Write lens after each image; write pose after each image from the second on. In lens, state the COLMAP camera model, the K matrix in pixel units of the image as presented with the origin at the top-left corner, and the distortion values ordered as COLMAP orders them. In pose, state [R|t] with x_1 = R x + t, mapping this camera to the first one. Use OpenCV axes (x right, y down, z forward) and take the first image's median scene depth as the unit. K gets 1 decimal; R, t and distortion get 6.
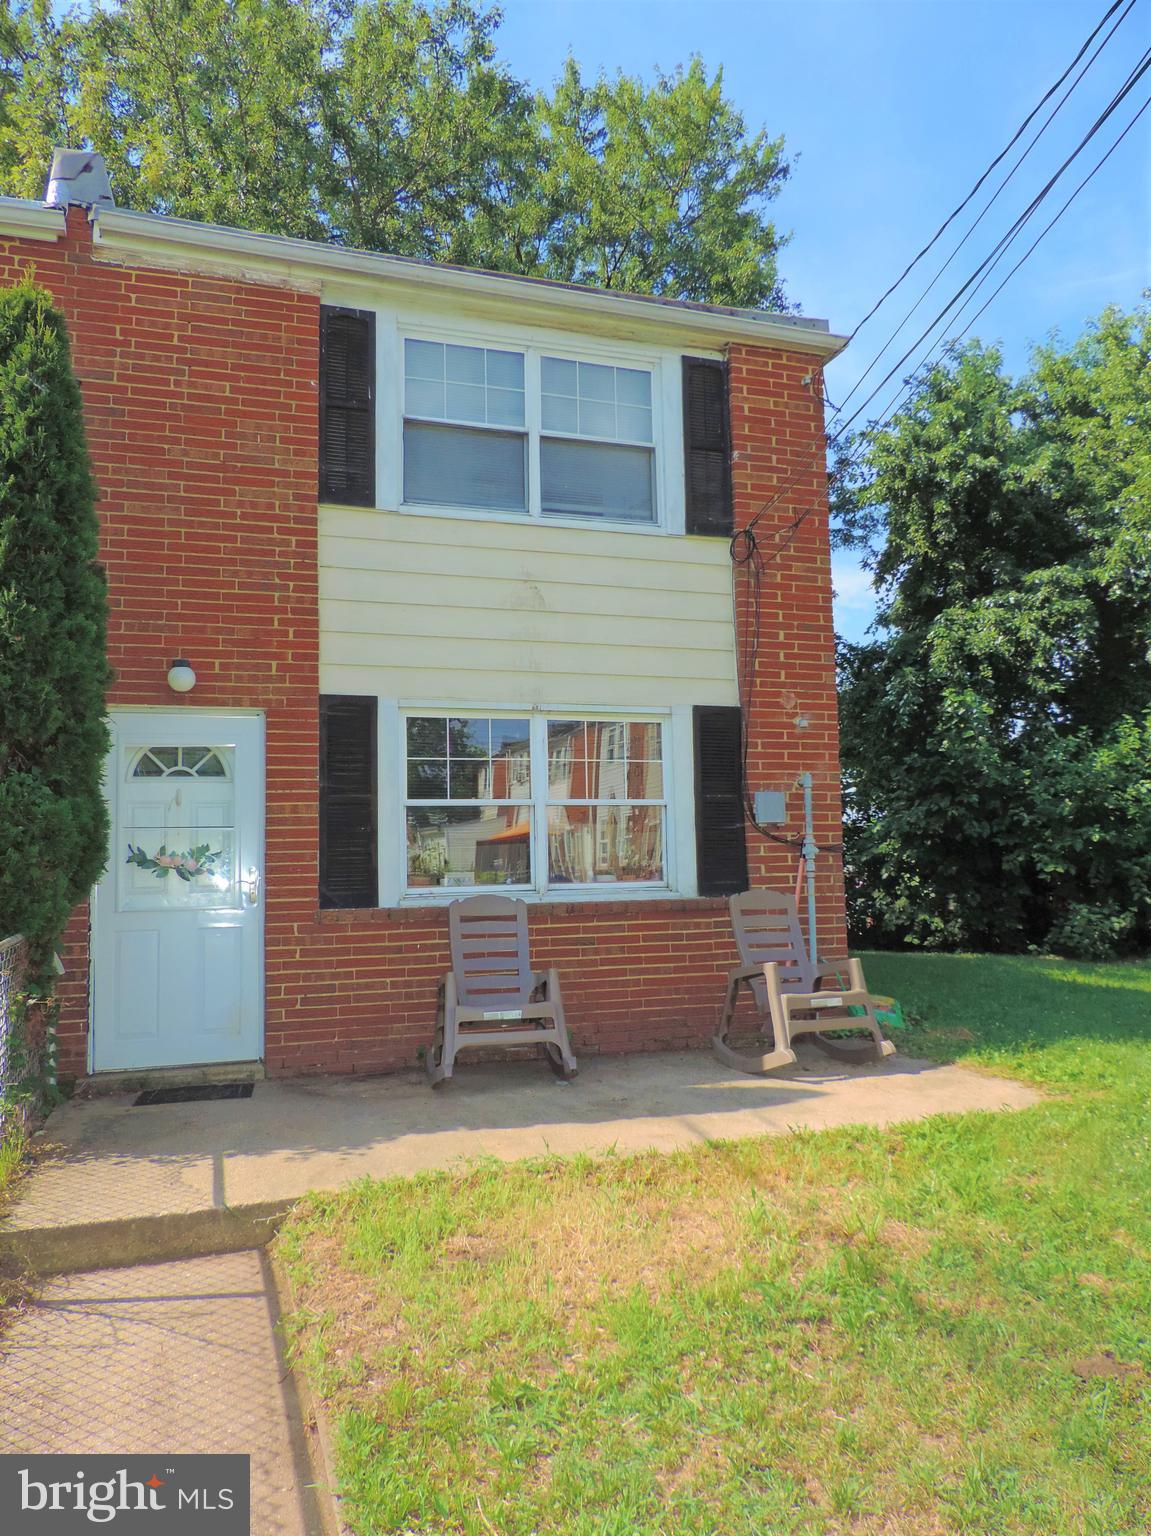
lens RADIAL K [[1107.1, 0, 580.9], [0, 1107.1, 768.9], [0, 0, 1]] dist [-0.011461, -0.001356]
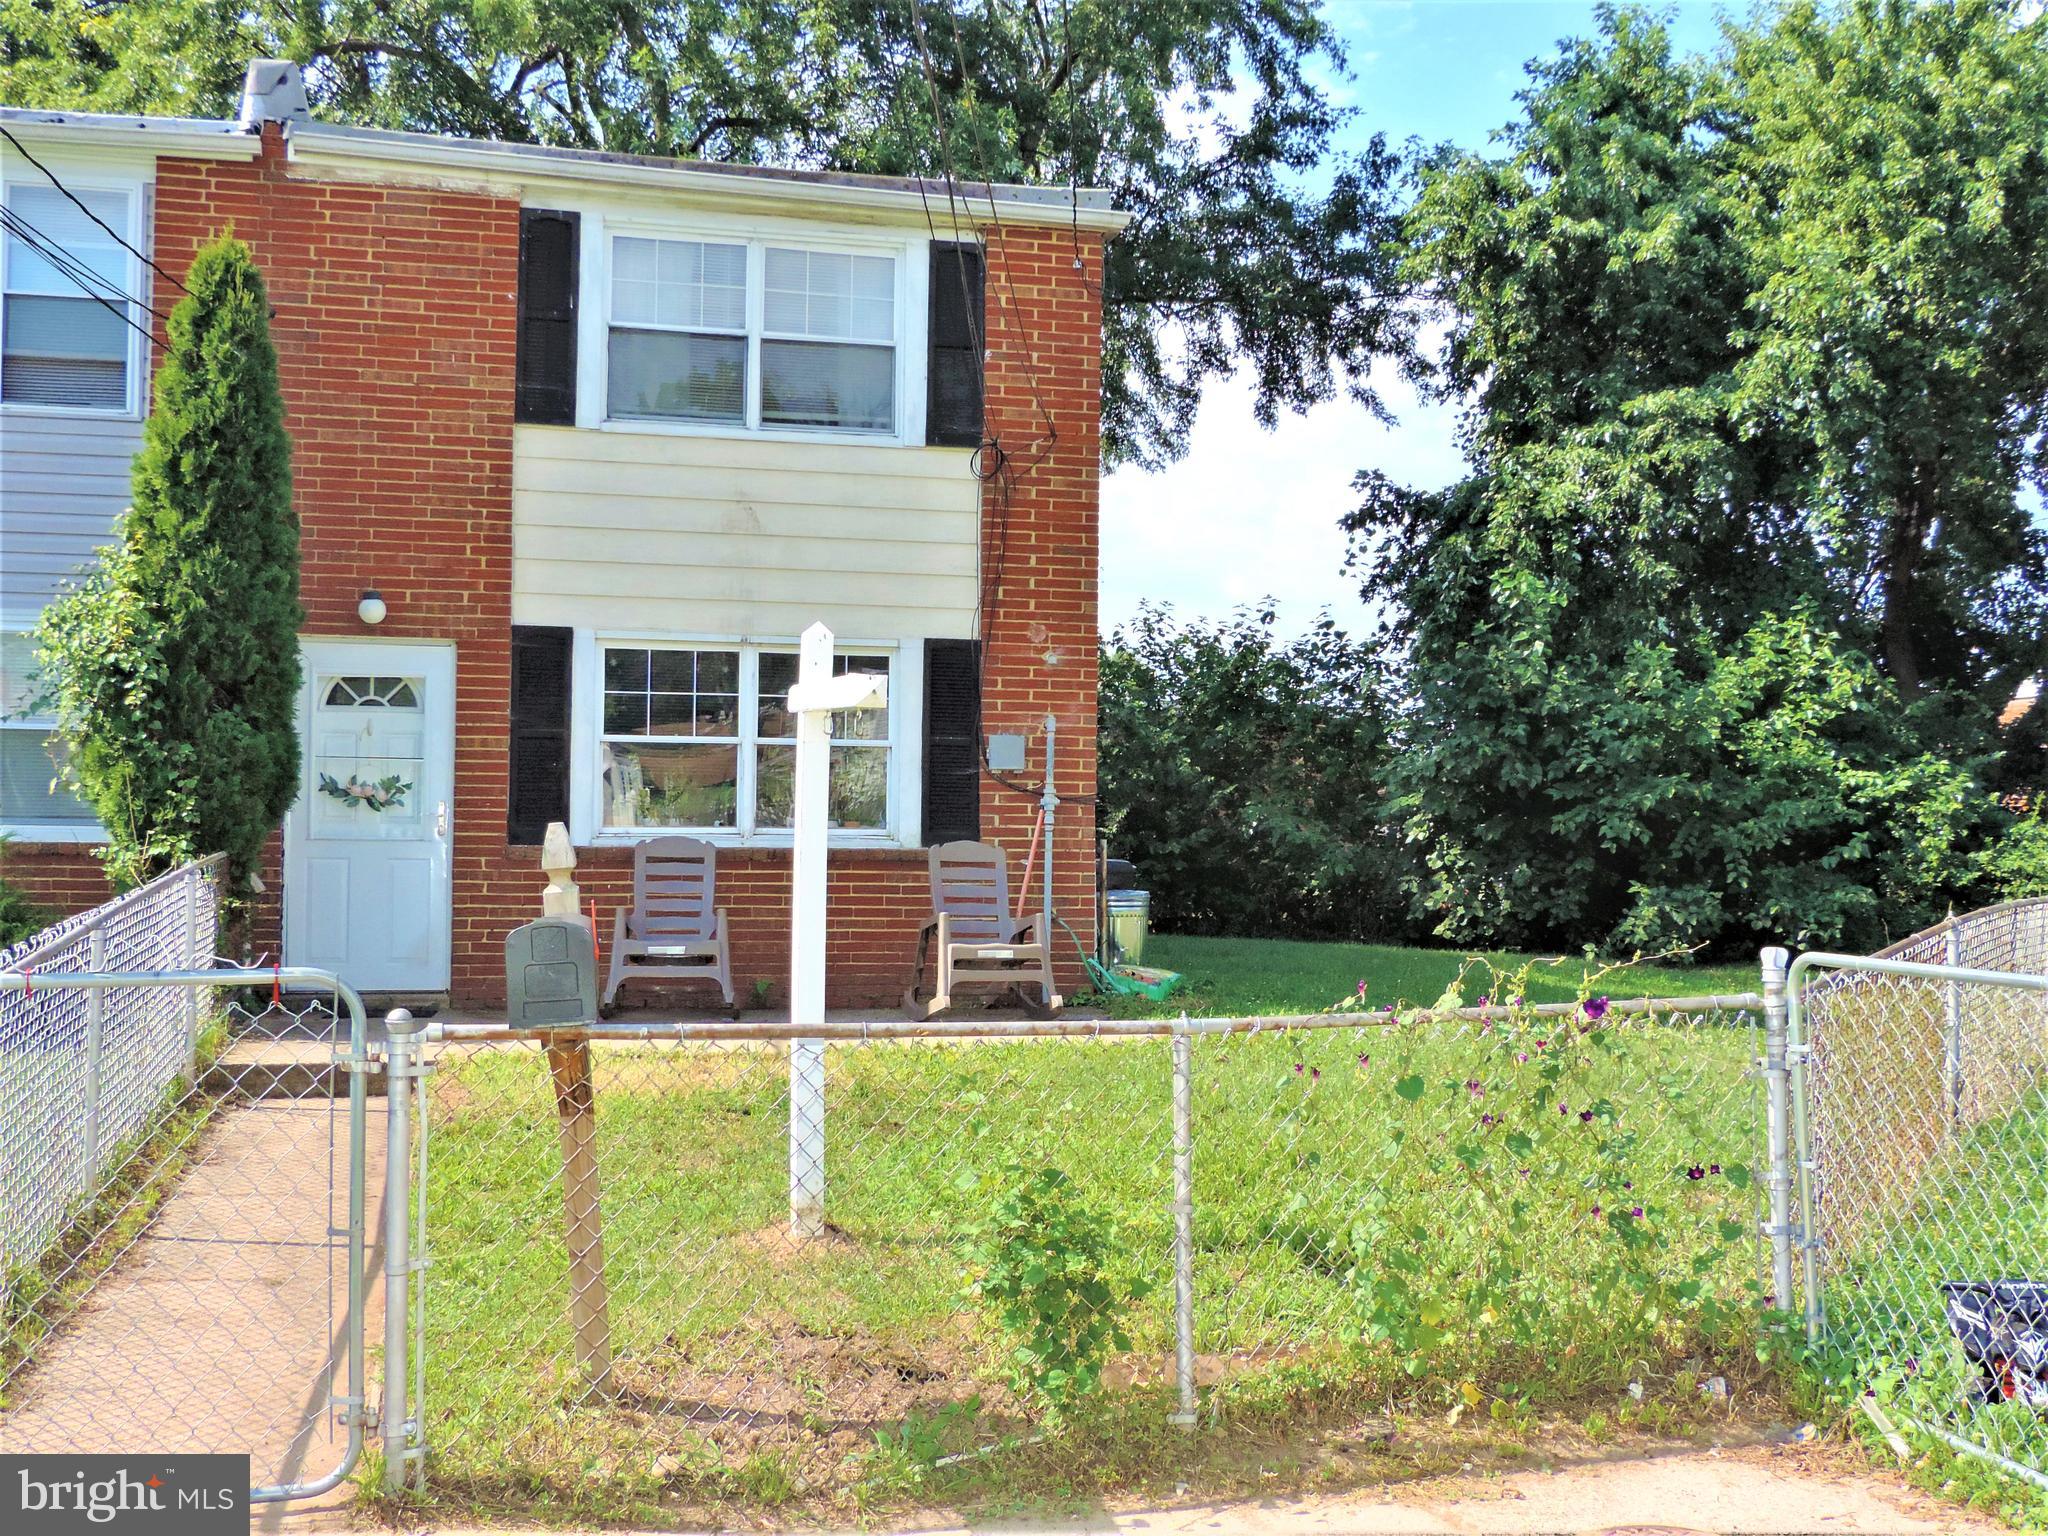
lens RADIAL K [[2114.5, 0, 1020.0], [0, 2114.5, 763.4], [0, 0, 1]] dist [-0.023966, 0.000000]
pose [[0.996234, 0.031376, -0.080834, 0.335698], [-0.025818, 0.997289, 0.068908, -0.079327], [0.082777, -0.066562, 0.994343, -0.756226]]
